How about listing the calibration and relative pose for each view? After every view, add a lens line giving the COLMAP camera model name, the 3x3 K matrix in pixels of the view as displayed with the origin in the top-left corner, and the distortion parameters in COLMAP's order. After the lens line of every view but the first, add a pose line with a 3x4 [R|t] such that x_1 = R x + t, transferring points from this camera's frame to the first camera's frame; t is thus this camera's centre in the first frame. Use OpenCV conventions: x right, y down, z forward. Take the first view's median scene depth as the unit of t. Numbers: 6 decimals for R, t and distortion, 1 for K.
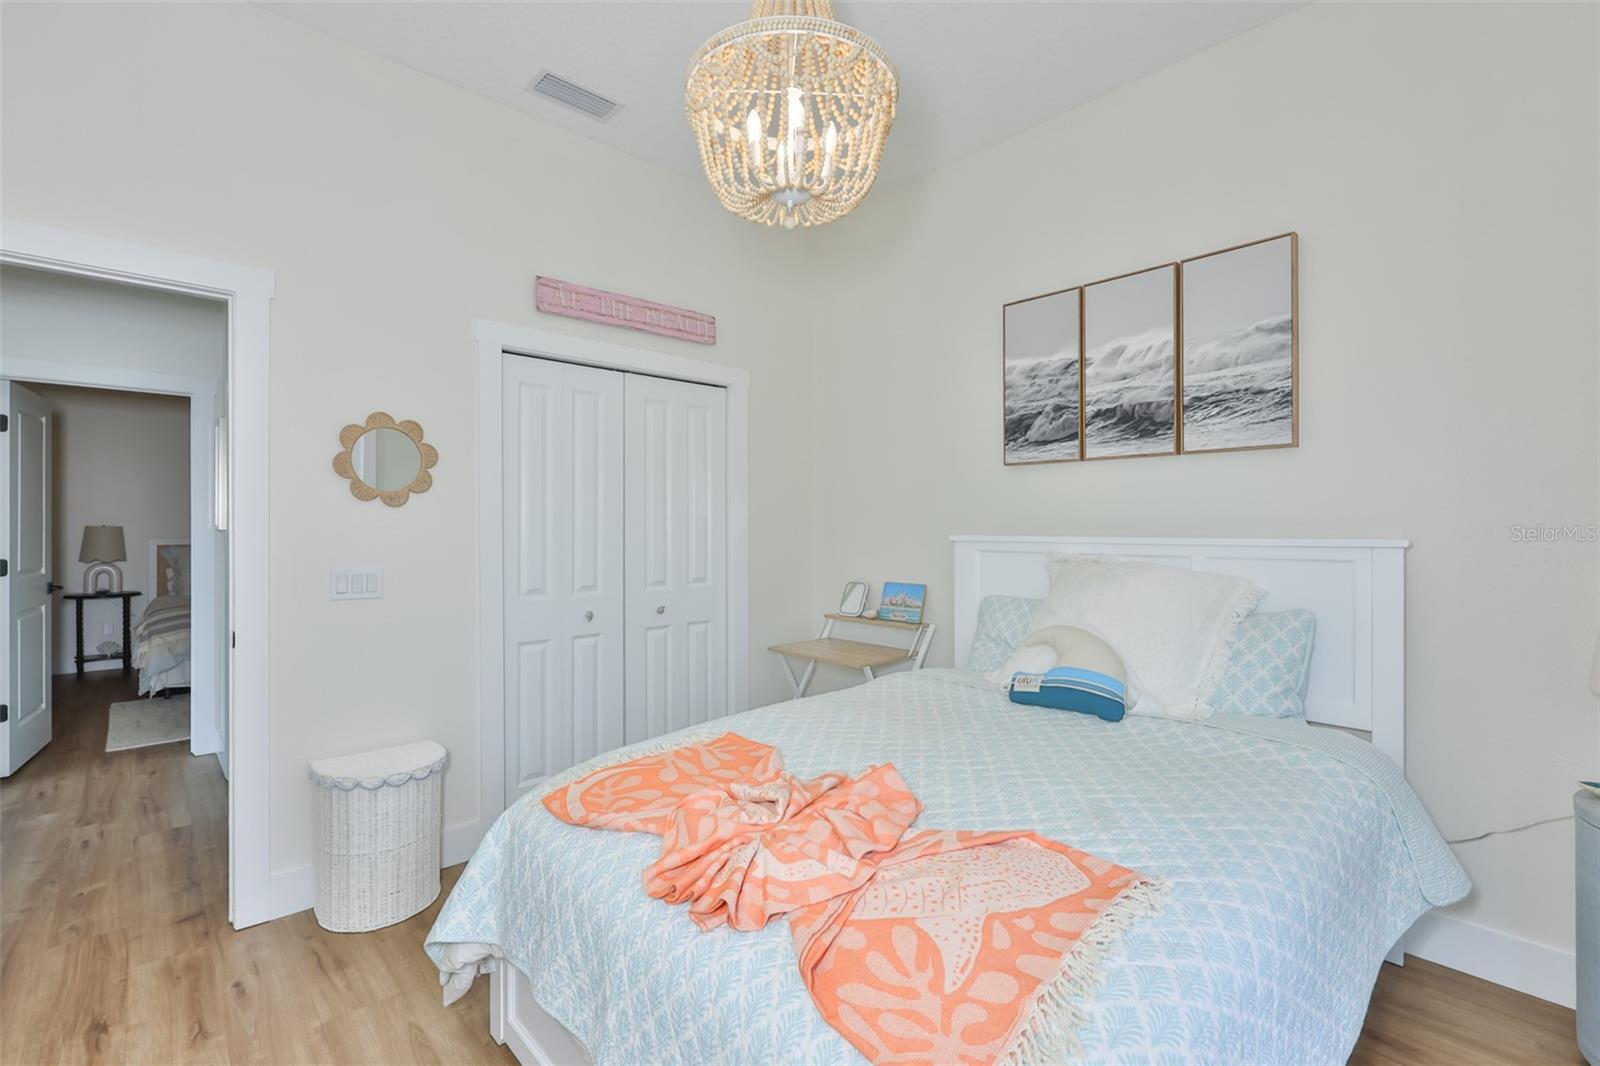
lens RADIAL K [[683.4, 0, 796.6], [0, 683.4, 528.4], [0, 0, 1]] dist [-0.003470, 0.000352]
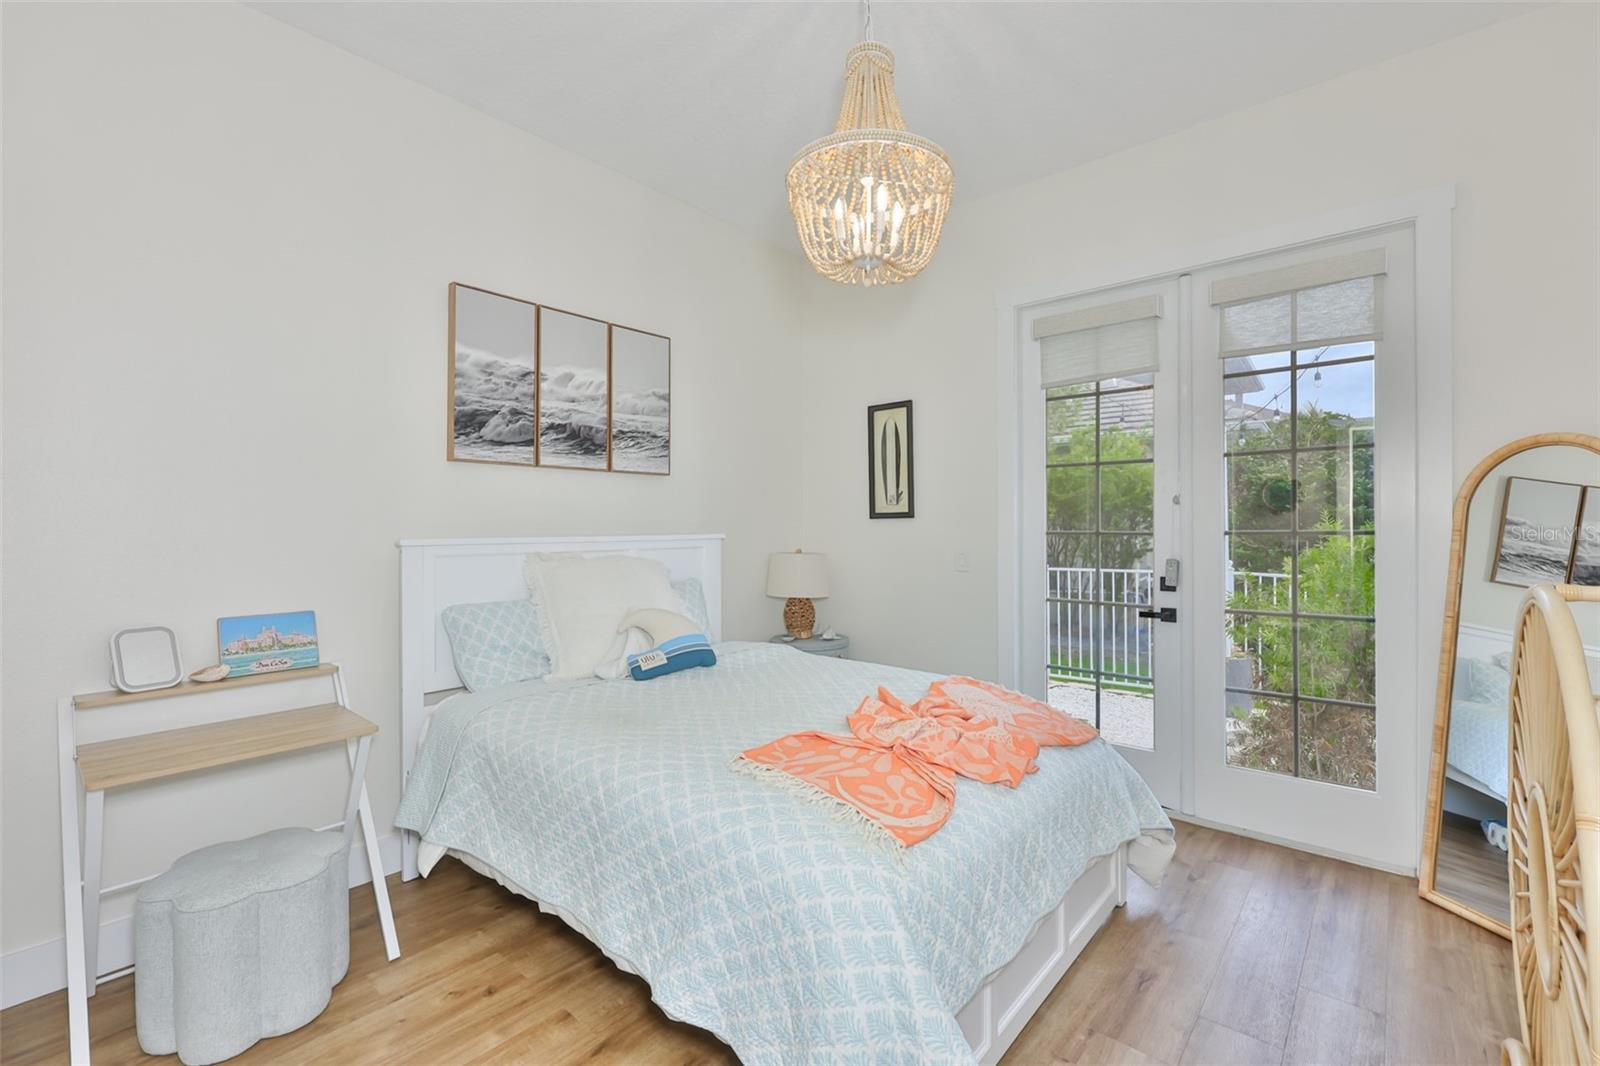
lens RADIAL K [[683.4, 0, 793.0], [0, 683.4, 530.9], [0, 0, 1]] dist [-0.003470, 0.000352]
pose [[-0.078498, -0.004302, 0.996905, -0.721815], [0.008556, 0.999951, 0.004989, 0.000260], [-0.996878, 0.008922, -0.078457, 0.717219]]
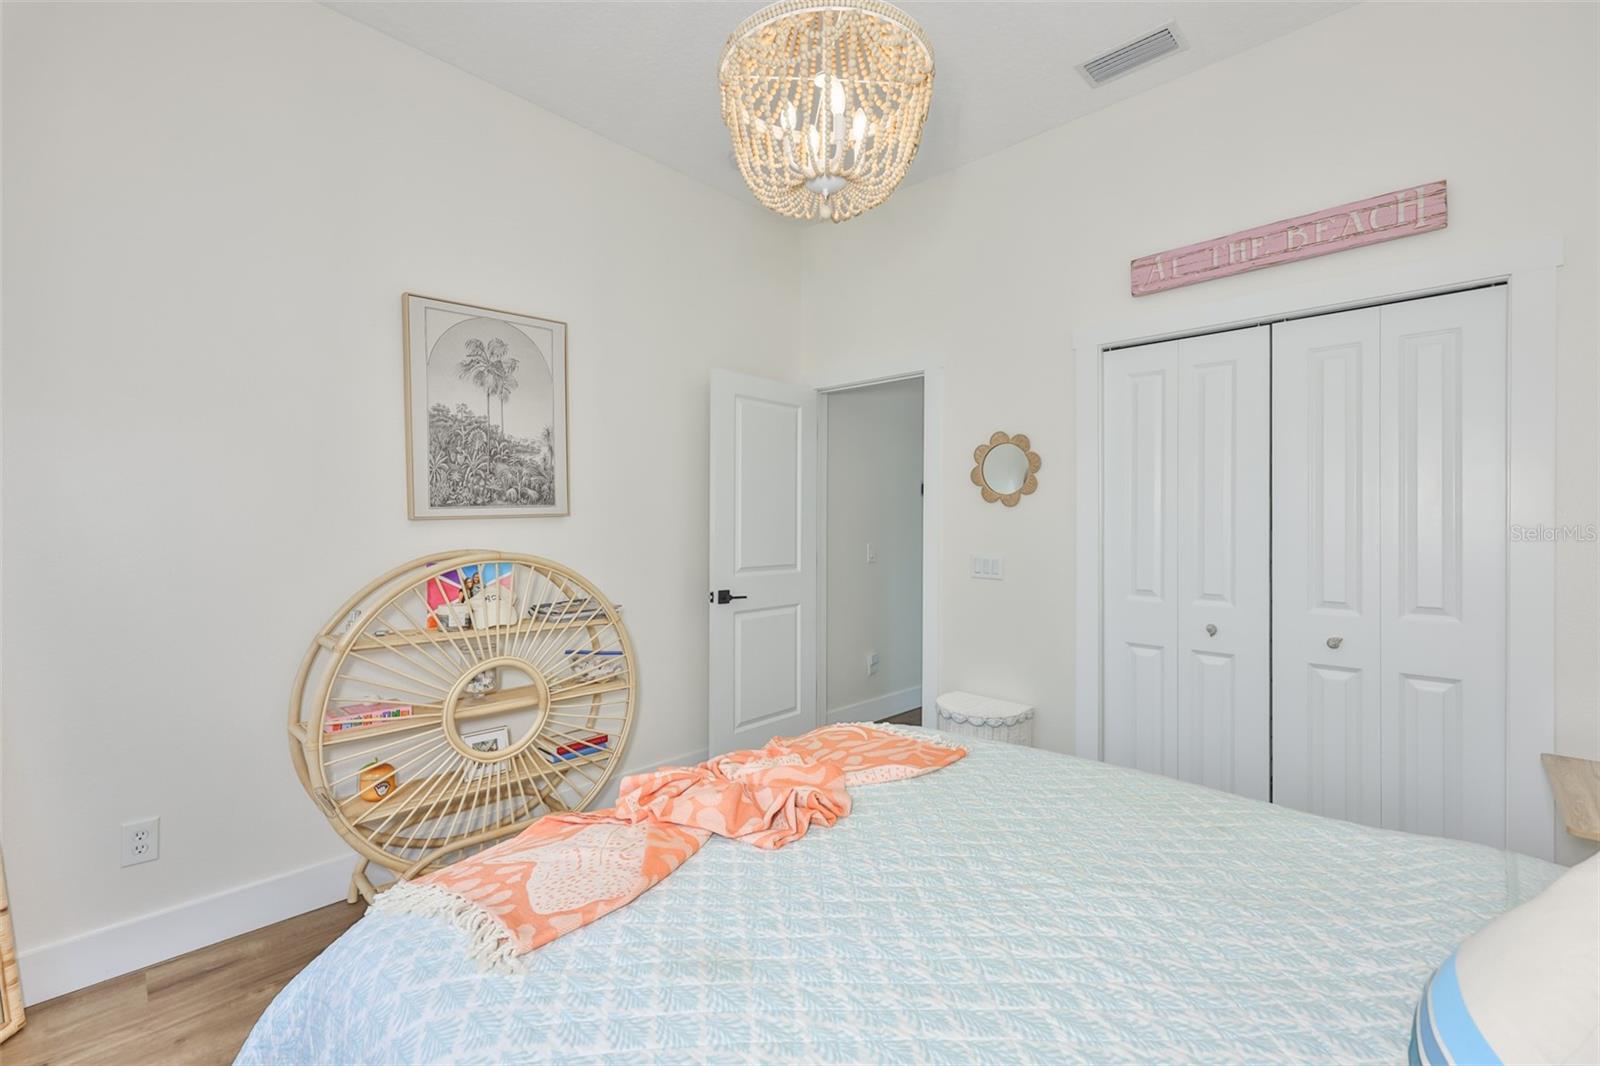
lens RADIAL K [[683.4, 0, 840.9], [0, 683.4, 521.3], [0, 0, 1]] dist [-0.003470, 0.000352]
pose [[0.101563, -0.003817, -0.994822, 0.561932], [-0.009359, 0.999945, -0.004793, 0.002872], [0.994785, 0.009797, 0.101522, 0.535255]]
